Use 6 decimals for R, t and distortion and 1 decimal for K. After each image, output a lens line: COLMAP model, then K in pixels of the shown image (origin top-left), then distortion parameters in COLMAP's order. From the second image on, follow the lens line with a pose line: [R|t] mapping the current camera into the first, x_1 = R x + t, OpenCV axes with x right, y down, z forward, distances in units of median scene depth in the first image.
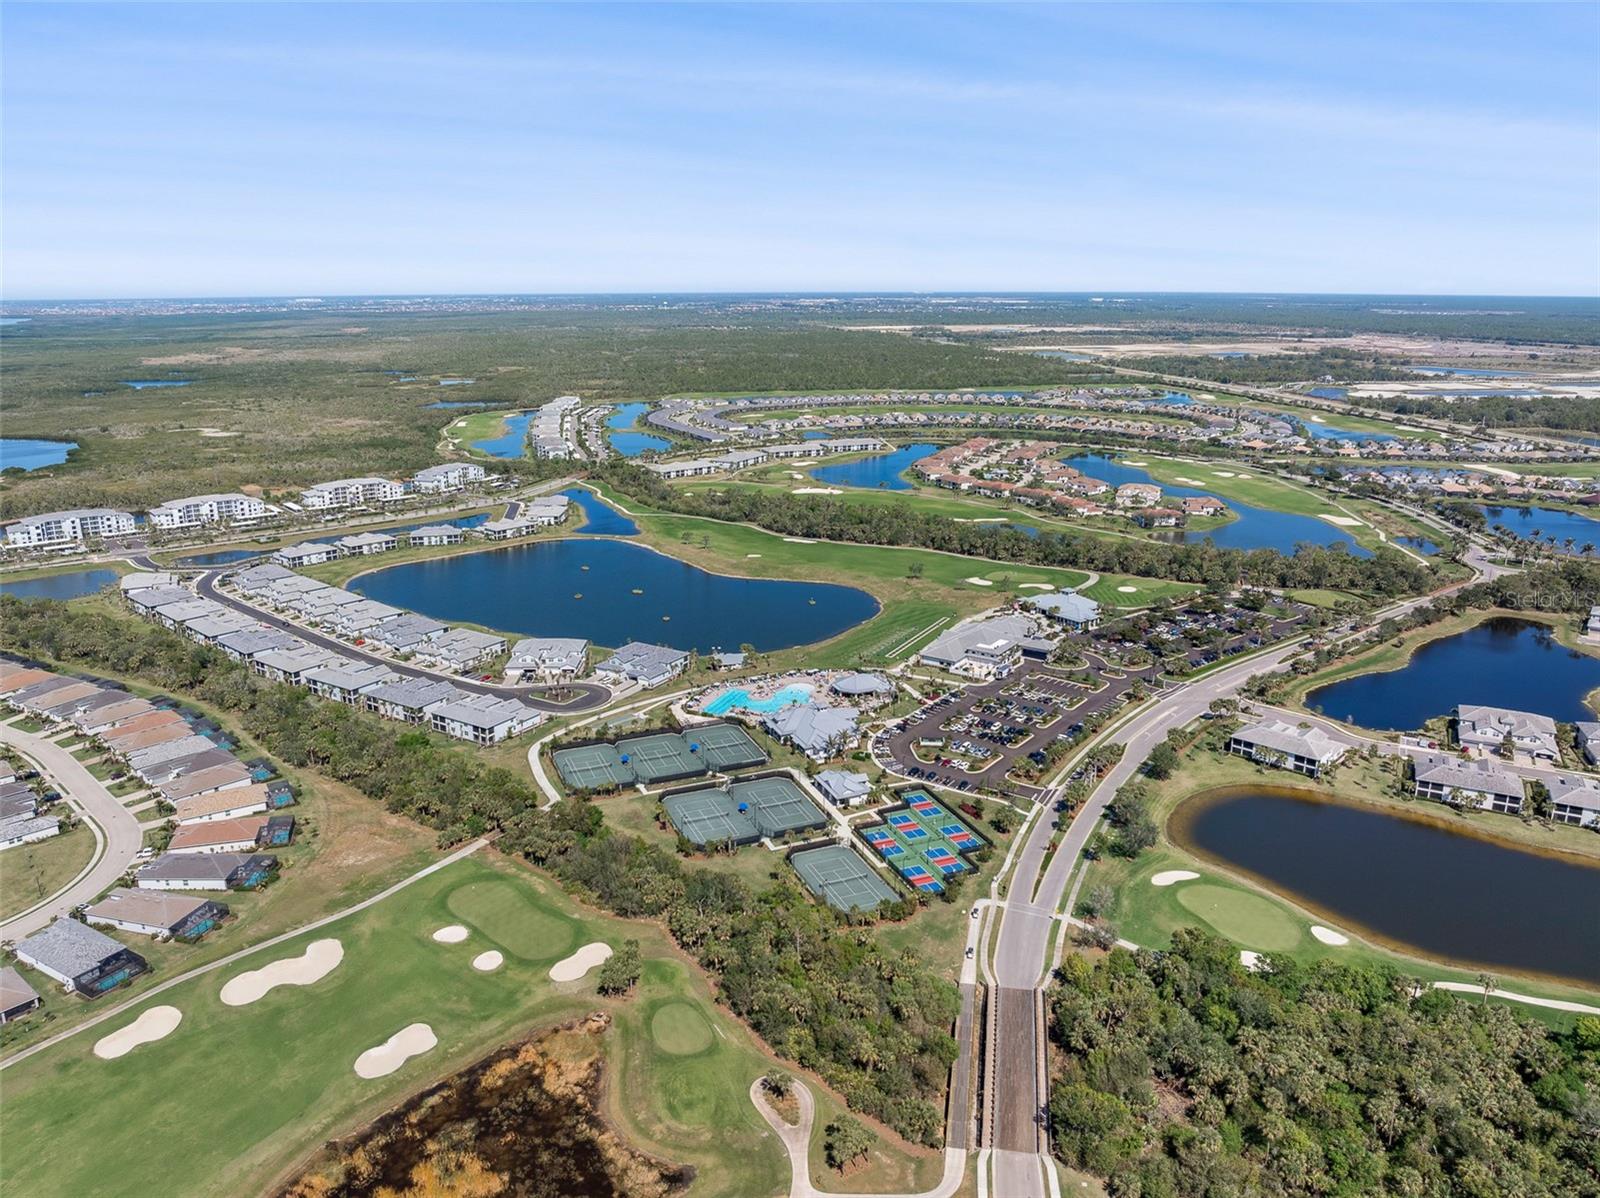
lens RADIAL K [[1130.3, 0, 799.0], [0, 1130.3, 594.5], [0, 0, 1]] dist [-0.030992, -0.007667]
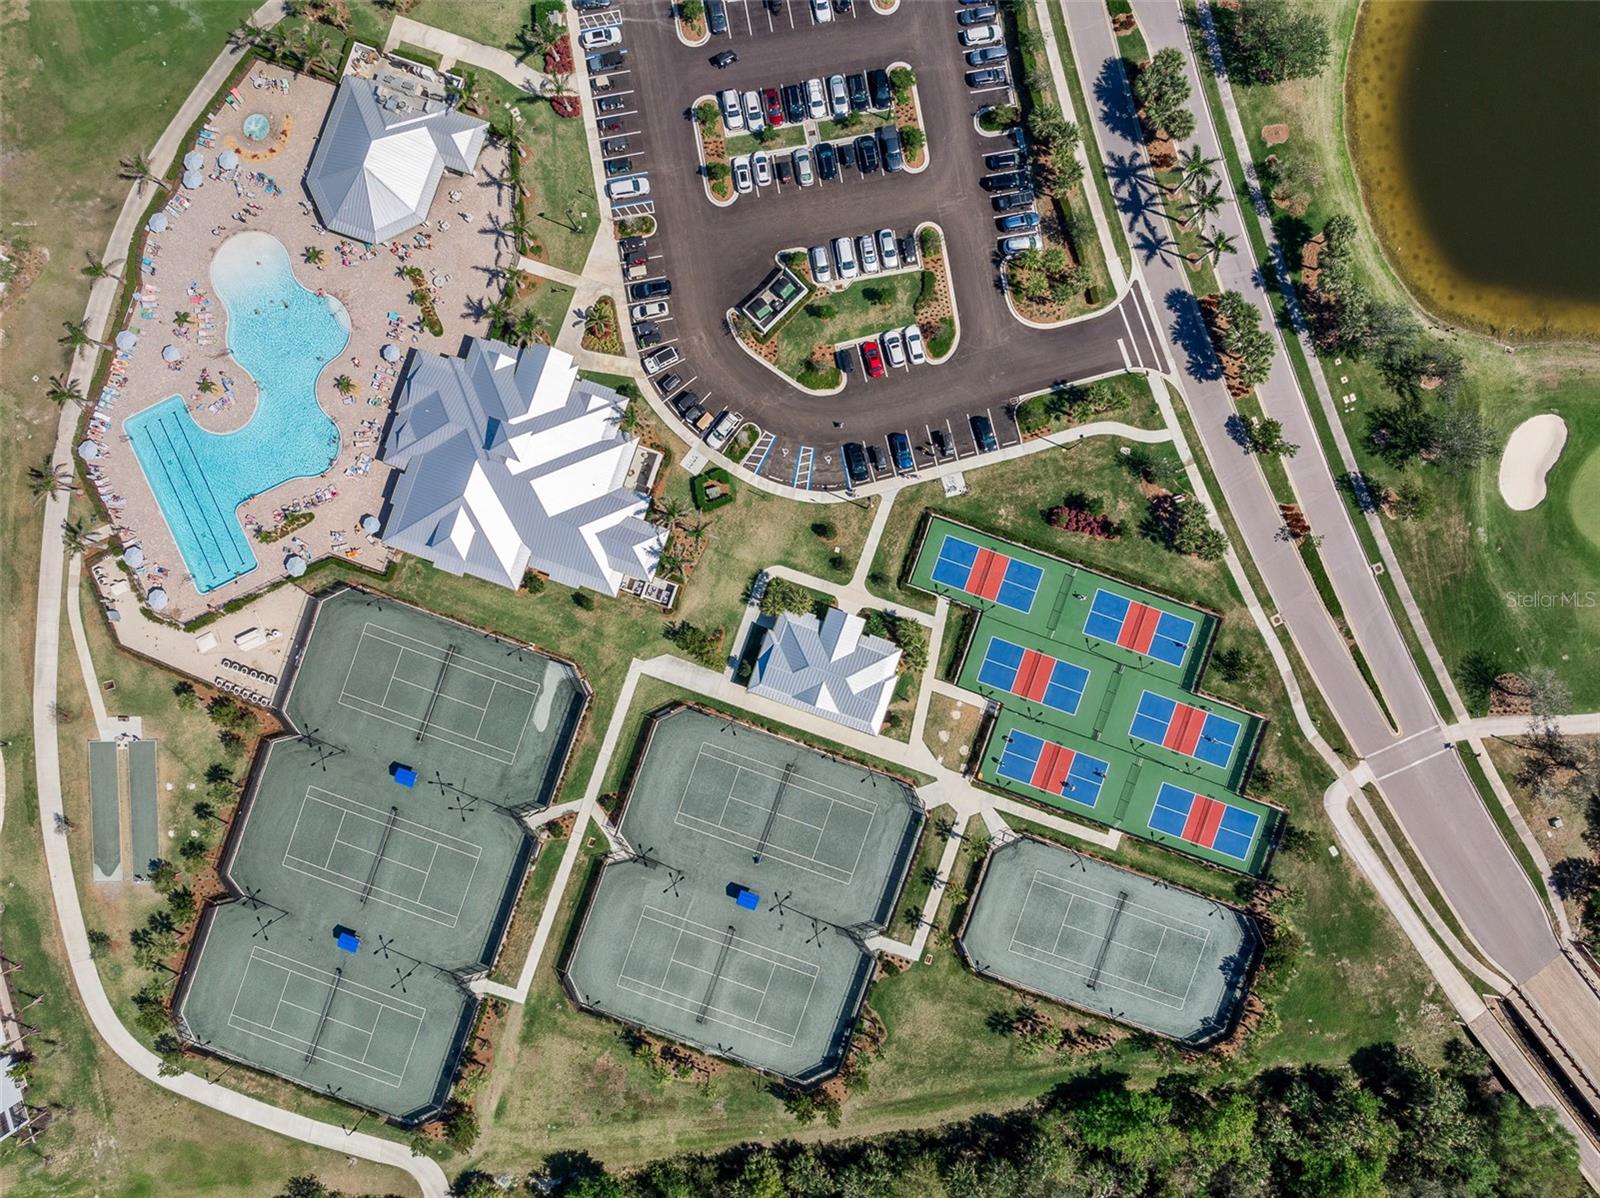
lens RADIAL K [[1130.3, 0, 799.0], [0, 1130.3, 594.5], [0, 0, 1]] dist [-0.030992, -0.007667]
pose [[0.671758, -0.740707, 0.009681, 0.017788], [0.196167, 0.190479, 0.961892, -0.092533], [-0.714324, -0.644260, 0.273258, 0.332320]]
